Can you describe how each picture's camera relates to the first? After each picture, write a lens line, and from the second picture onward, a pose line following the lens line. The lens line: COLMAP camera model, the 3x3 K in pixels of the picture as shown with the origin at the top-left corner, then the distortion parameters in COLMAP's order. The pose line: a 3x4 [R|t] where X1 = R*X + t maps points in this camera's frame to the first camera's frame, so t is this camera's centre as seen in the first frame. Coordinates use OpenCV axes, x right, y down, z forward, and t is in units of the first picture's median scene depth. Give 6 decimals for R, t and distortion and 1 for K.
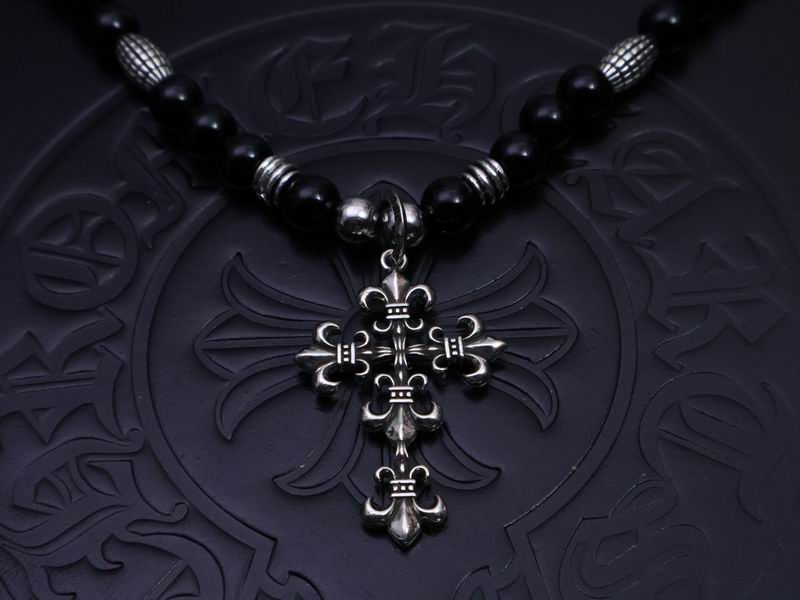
lens RADIAL K [[1465.9, 0, 404.6], [0, 1465.9, 296.6], [0, 0, 1]] dist [0.005322, 0.000000]
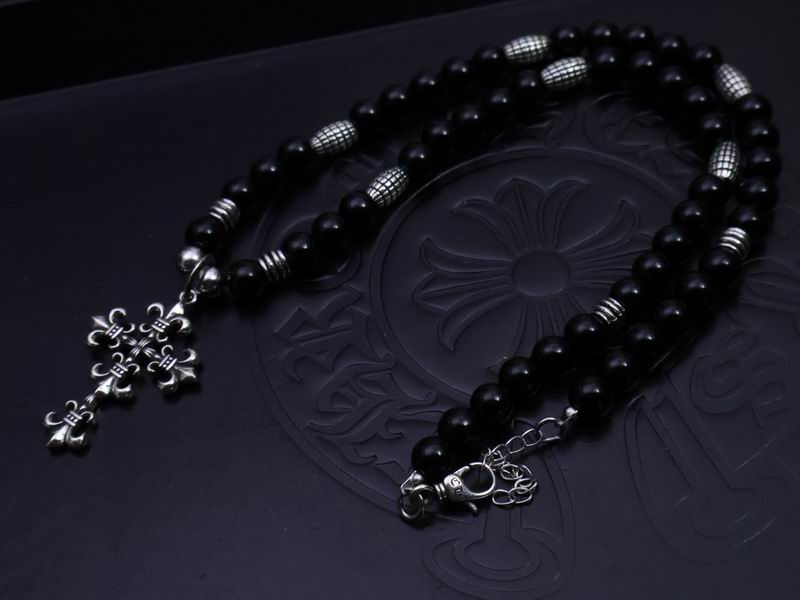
lens RADIAL K [[1465.9, 0, 396.5], [0, 1465.9, 303.8], [0, 0, 1]] dist [0.005322, 0.000000]
pose [[0.988508, -0.148145, 0.030095, -0.201998], [0.150548, 0.982785, -0.107089, 0.191225], [-0.013712, 0.110389, 0.993794, -0.457199]]
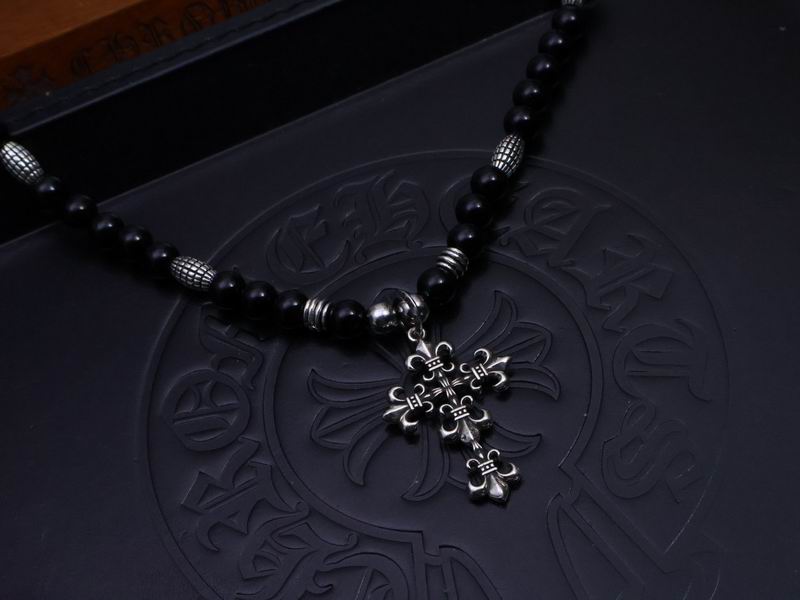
lens RADIAL K [[1465.9, 0, 402.0], [0, 1465.9, 299.8], [0, 0, 1]] dist [0.005322, 0.000000]
pose [[0.927872, -0.355978, 0.111059, -0.170432], [0.364318, 0.928908, -0.066358, 0.035080], [-0.079542, 0.102033, 0.991596, -0.455335]]
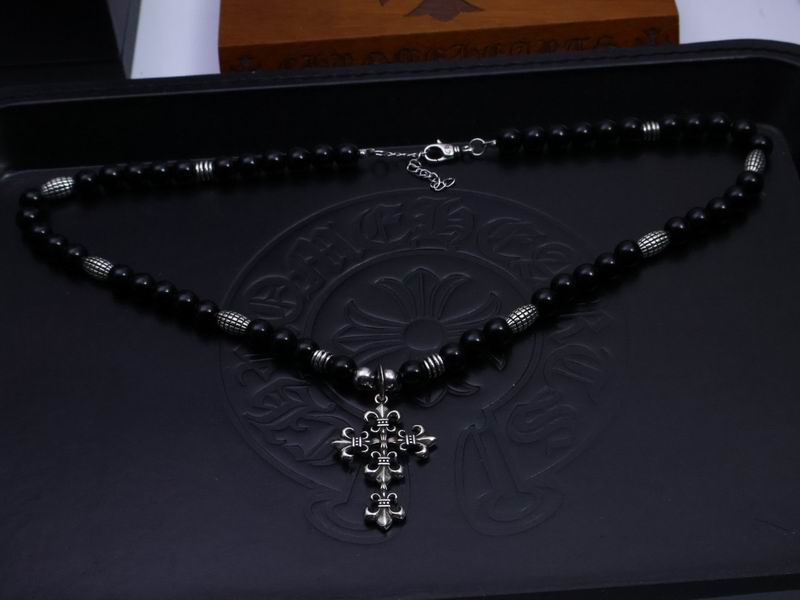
lens RADIAL K [[1465.9, 0, 397.6], [0, 1465.9, 301.1], [0, 0, 1]] dist [0.005322, 0.000000]
pose [[0.999923, -0.011746, 0.003888, -0.057657], [0.012259, 0.983077, -0.182780, 0.357914], [-0.001675, 0.182814, 0.983146, -1.060259]]
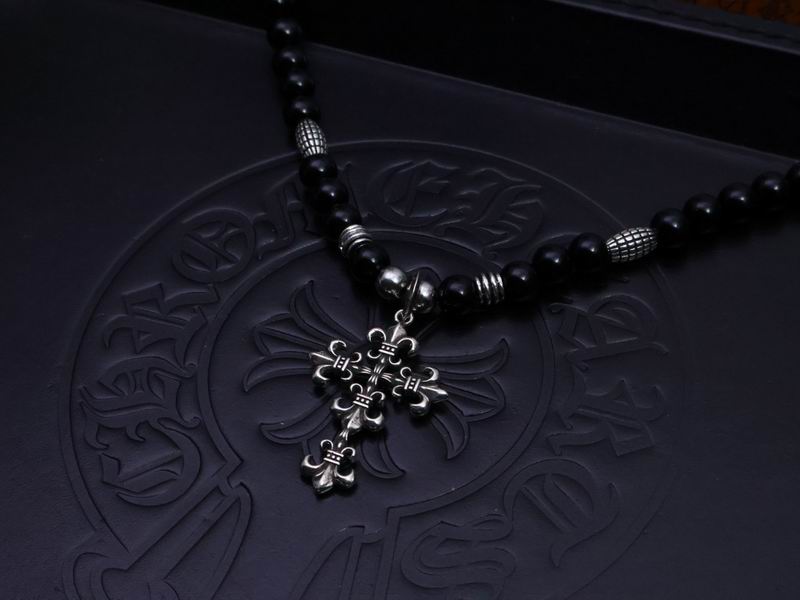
lens RADIAL K [[1465.9, 0, 400.0], [0, 1465.9, 297.9], [0, 0, 1]] dist [0.005322, 0.000000]
pose [[0.911919, 0.316166, -0.261614, 0.347556], [-0.344652, 0.936113, -0.070056, 0.057030], [0.222751, 0.154051, 0.962627, -0.351958]]
